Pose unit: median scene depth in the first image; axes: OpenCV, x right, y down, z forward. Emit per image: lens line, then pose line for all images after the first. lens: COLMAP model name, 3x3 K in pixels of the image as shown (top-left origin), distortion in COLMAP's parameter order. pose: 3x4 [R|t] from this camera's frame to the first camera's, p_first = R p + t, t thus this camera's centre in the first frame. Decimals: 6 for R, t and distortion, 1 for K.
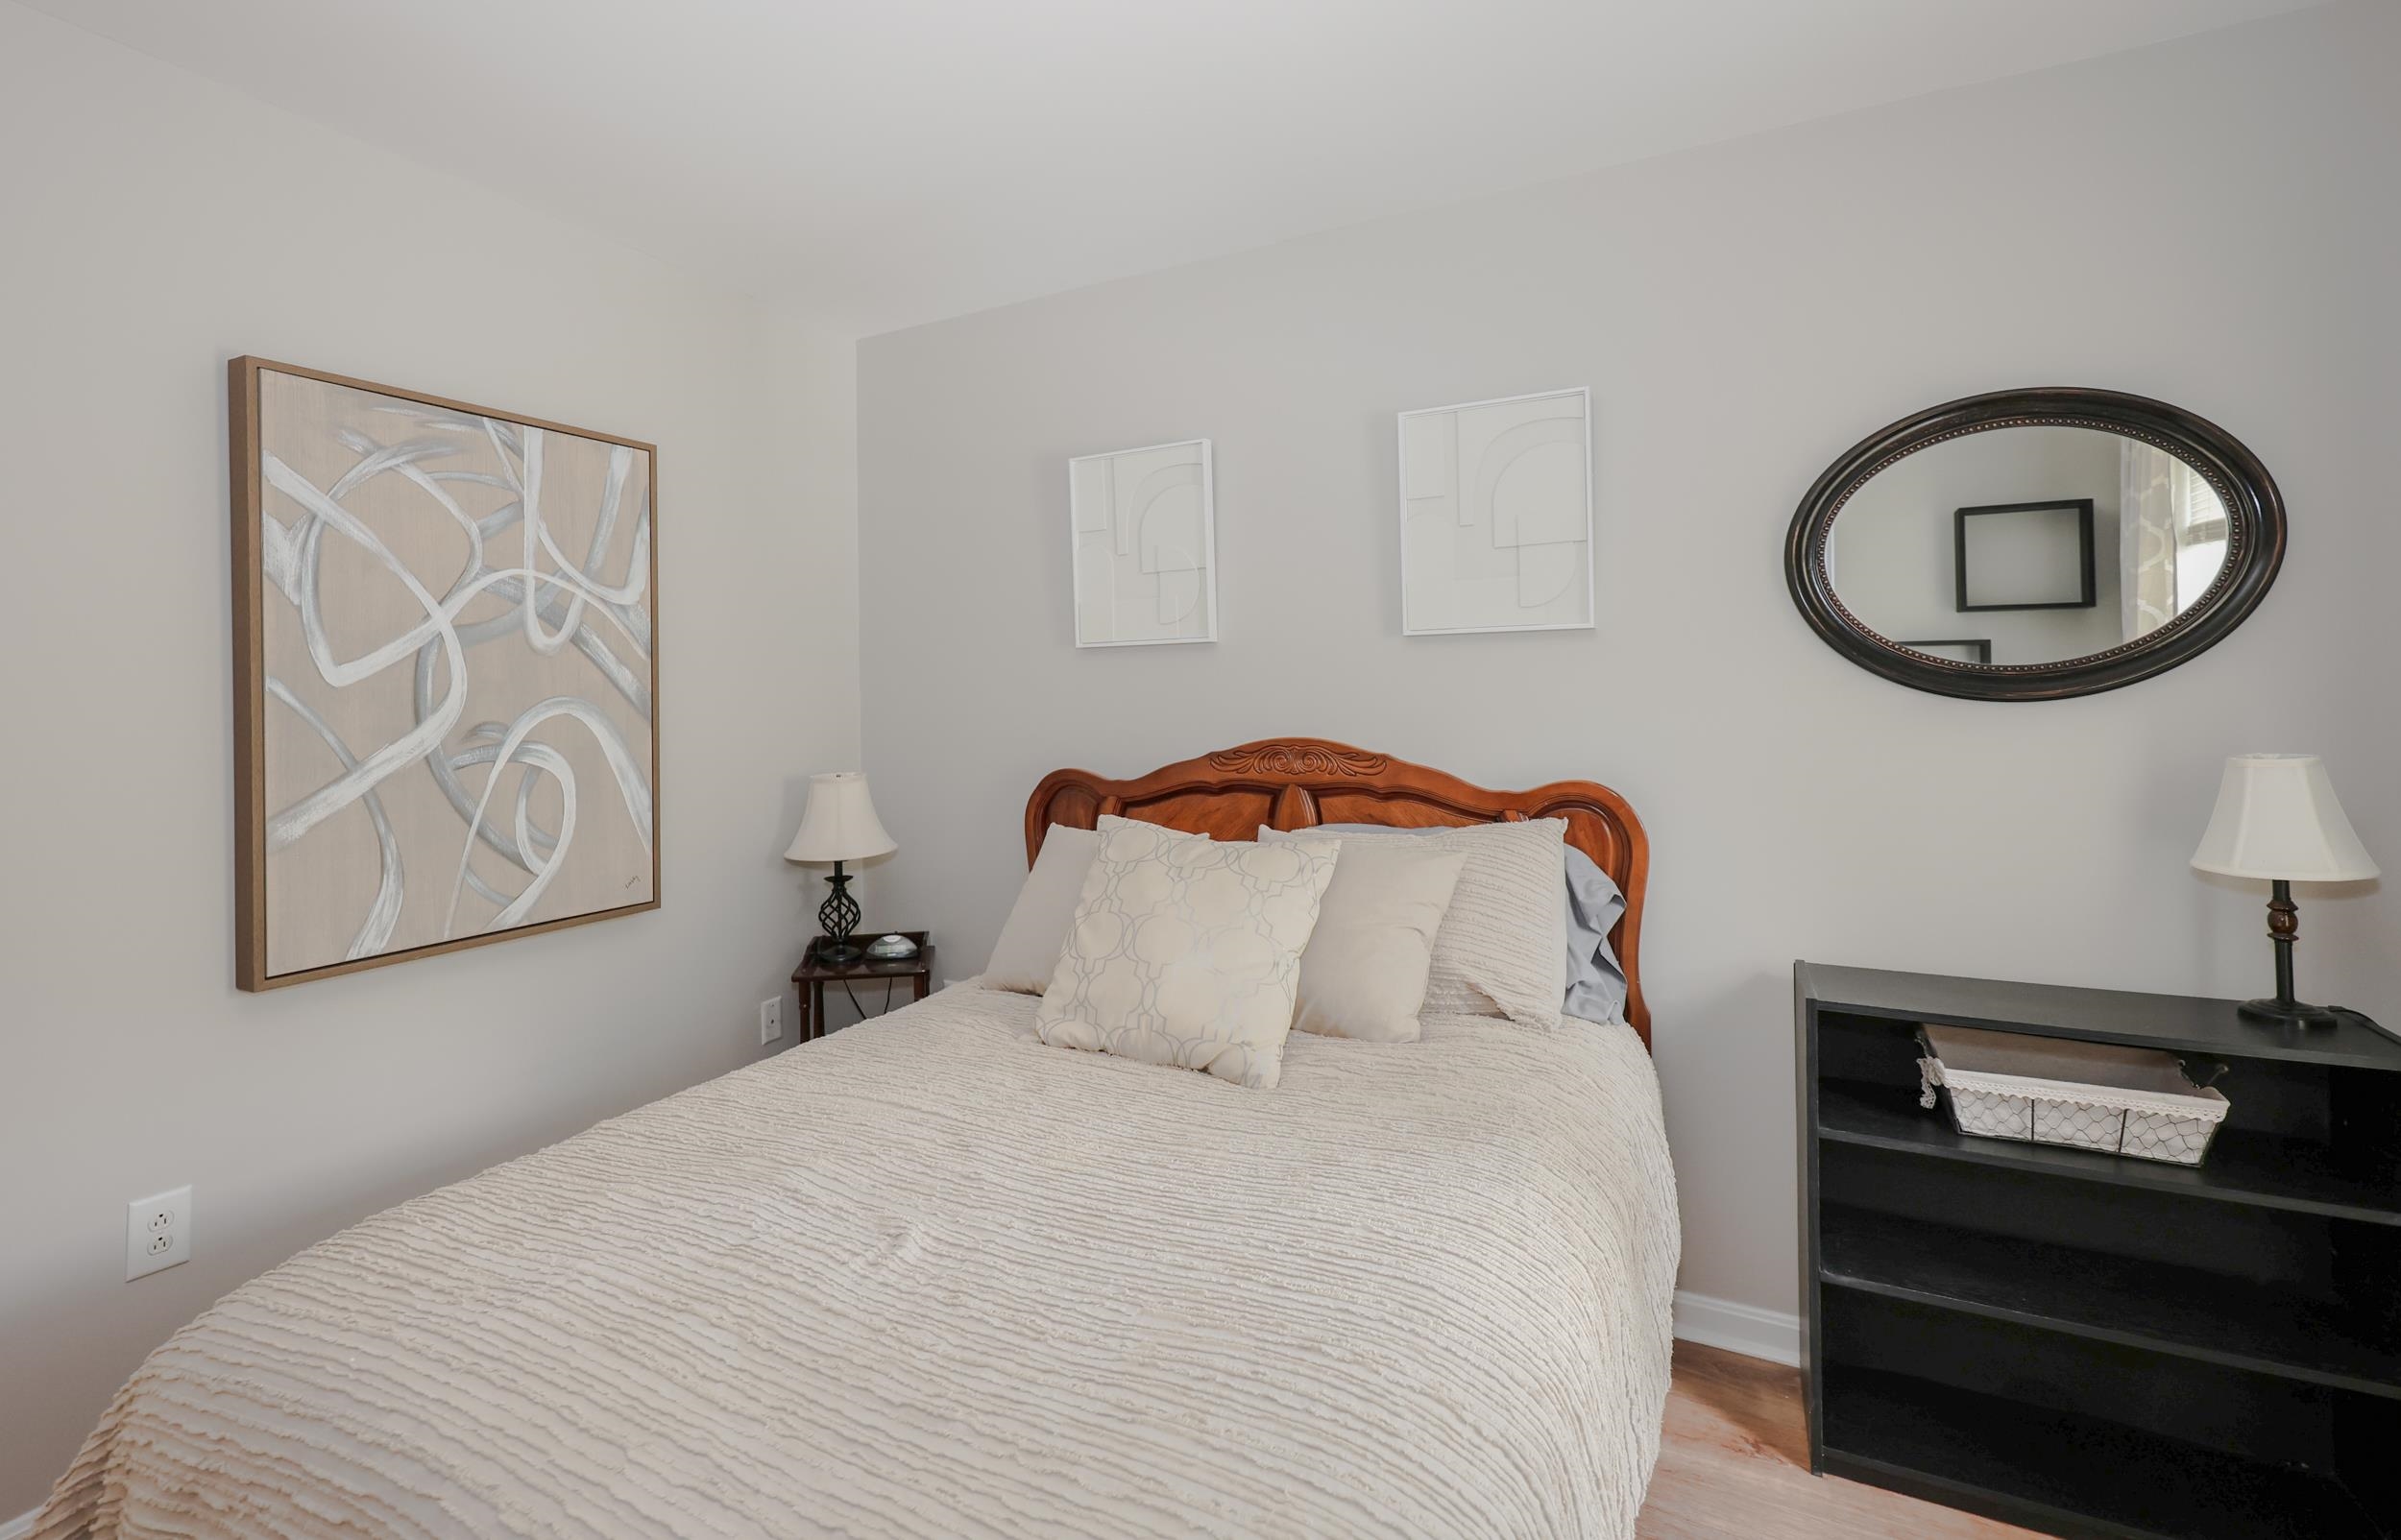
lens RADIAL K [[1105.7, 0, 1199.4], [0, 1105.7, 683.4], [0, 0, 1]] dist [0.006724, 0.000291]
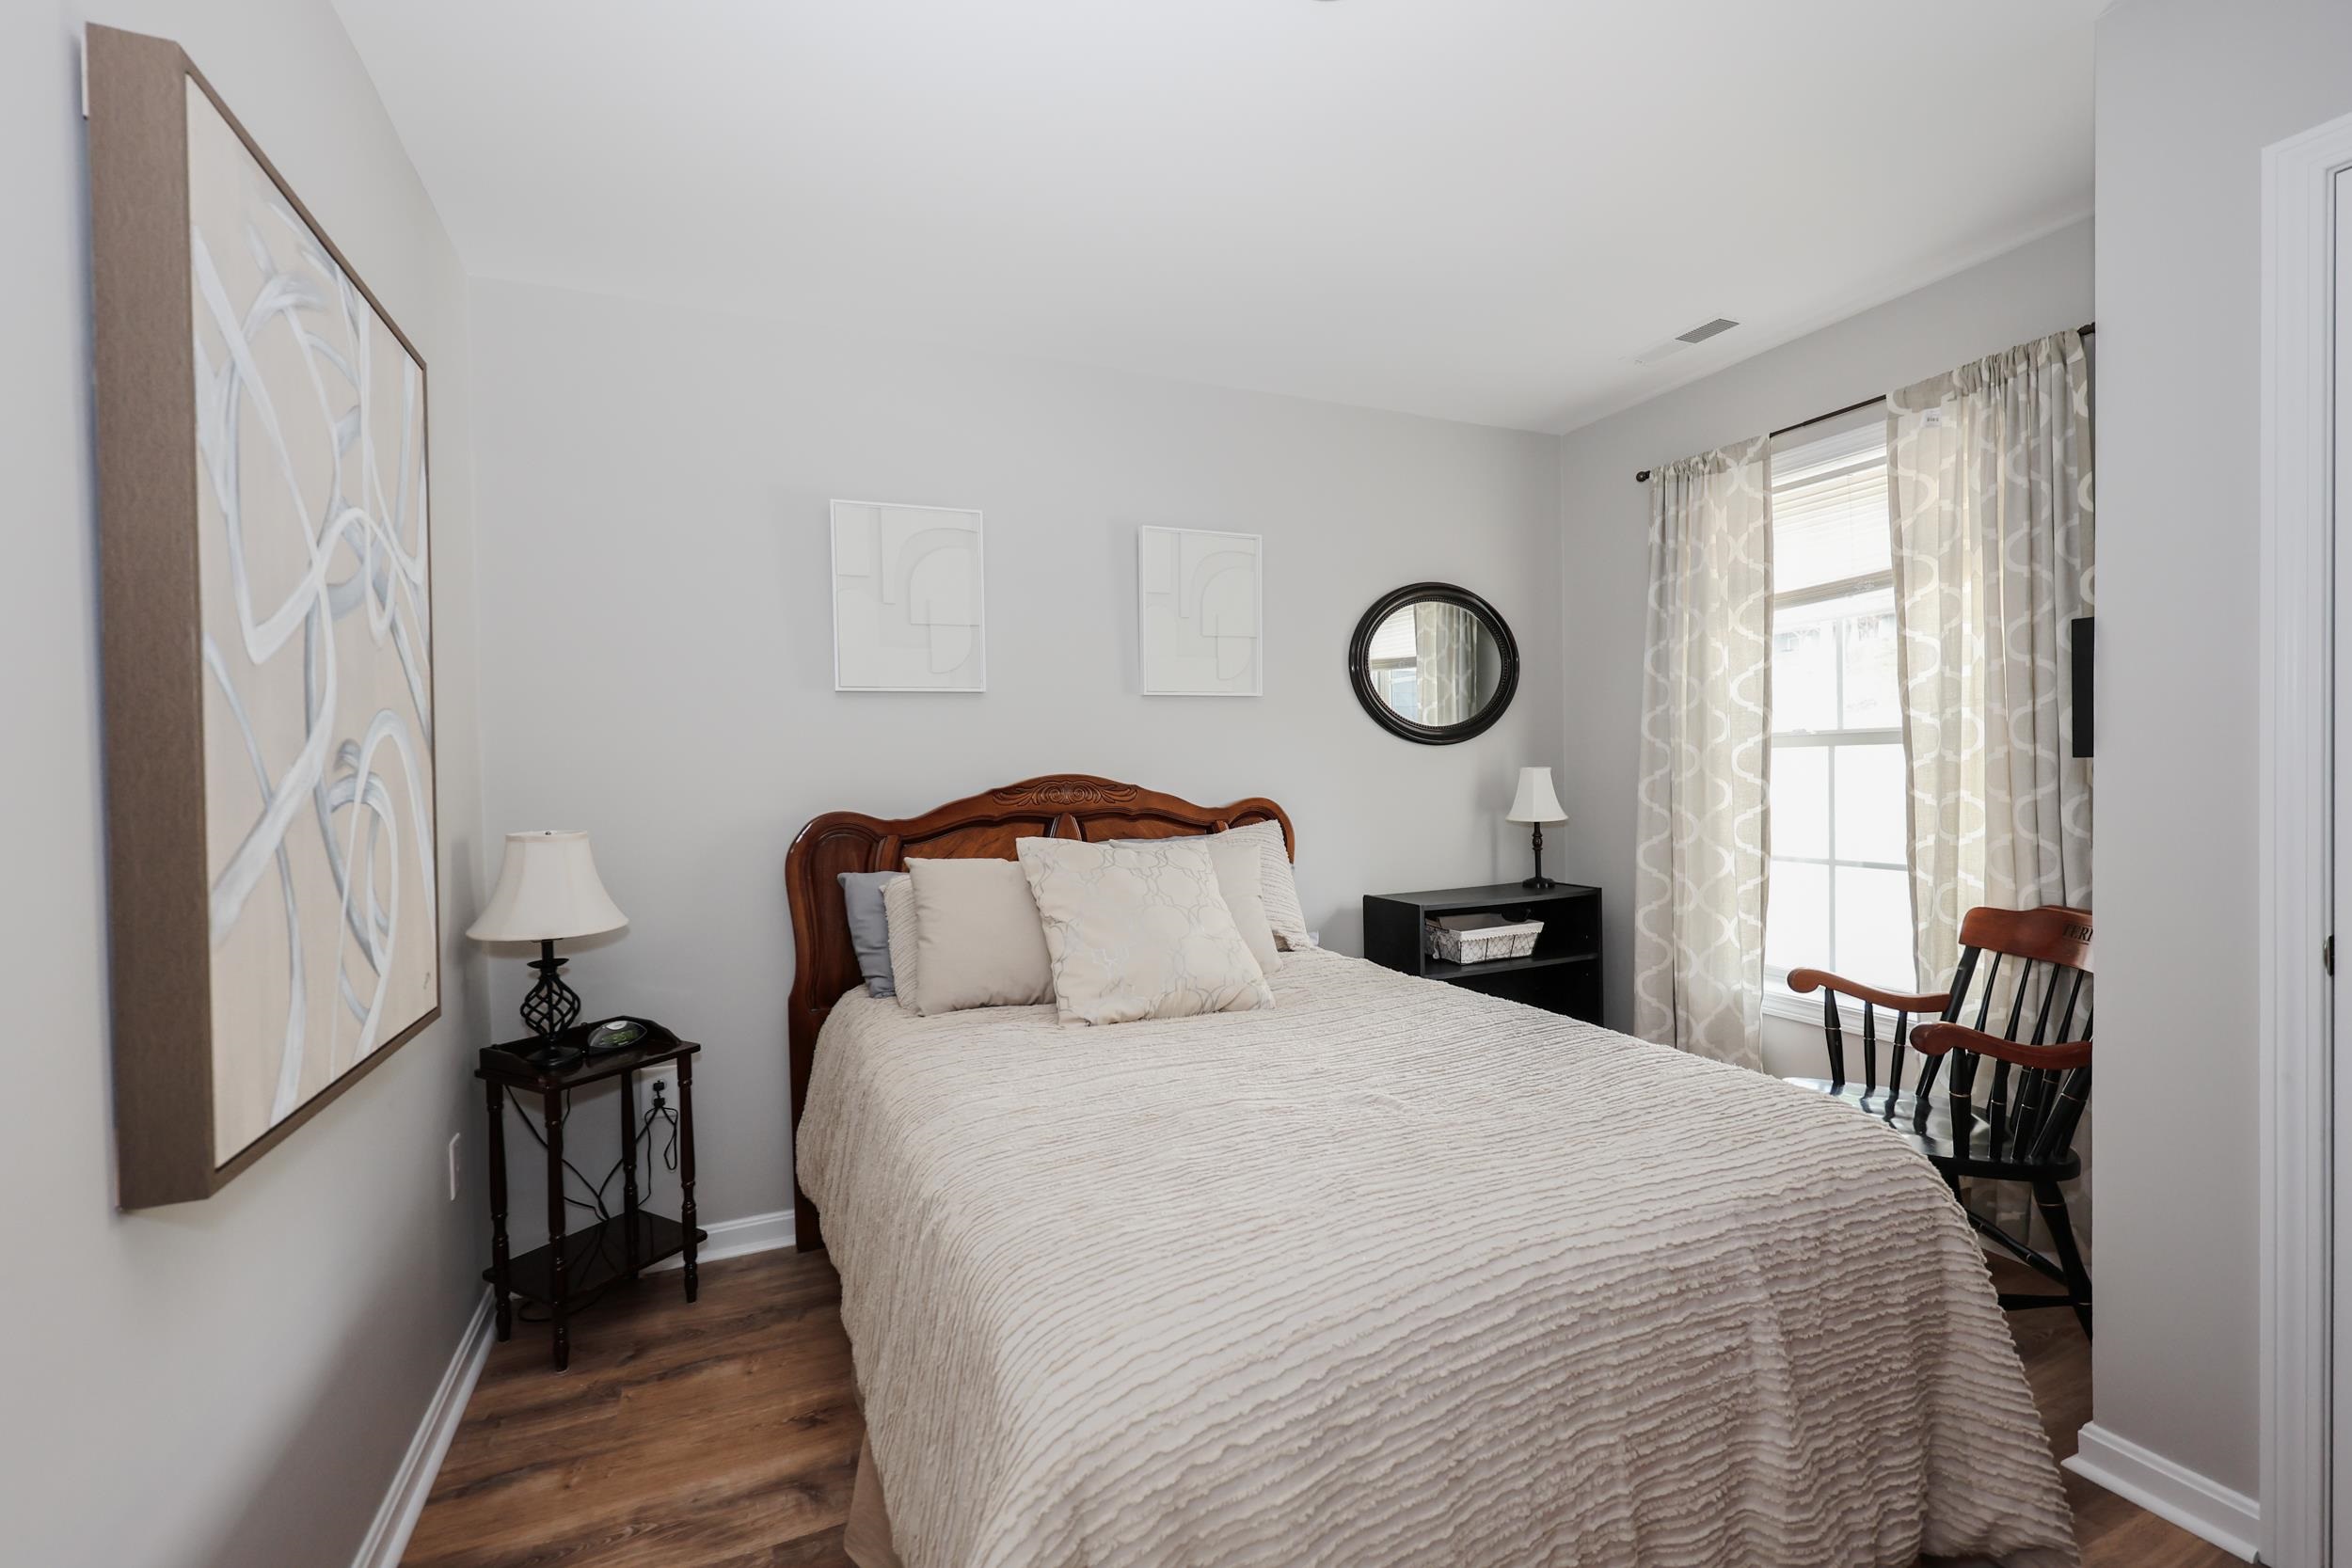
lens RADIAL K [[1004.8, 0, 1175.3], [0, 1004.8, 789.9], [0, 0, 1]] dist [-0.000439, -0.000115]
pose [[0.610460, -0.013888, 0.791925, -0.749453], [0.003246, 0.999882, 0.015033, 0.052639], [-0.792041, -0.006606, 0.610433, 0.238856]]
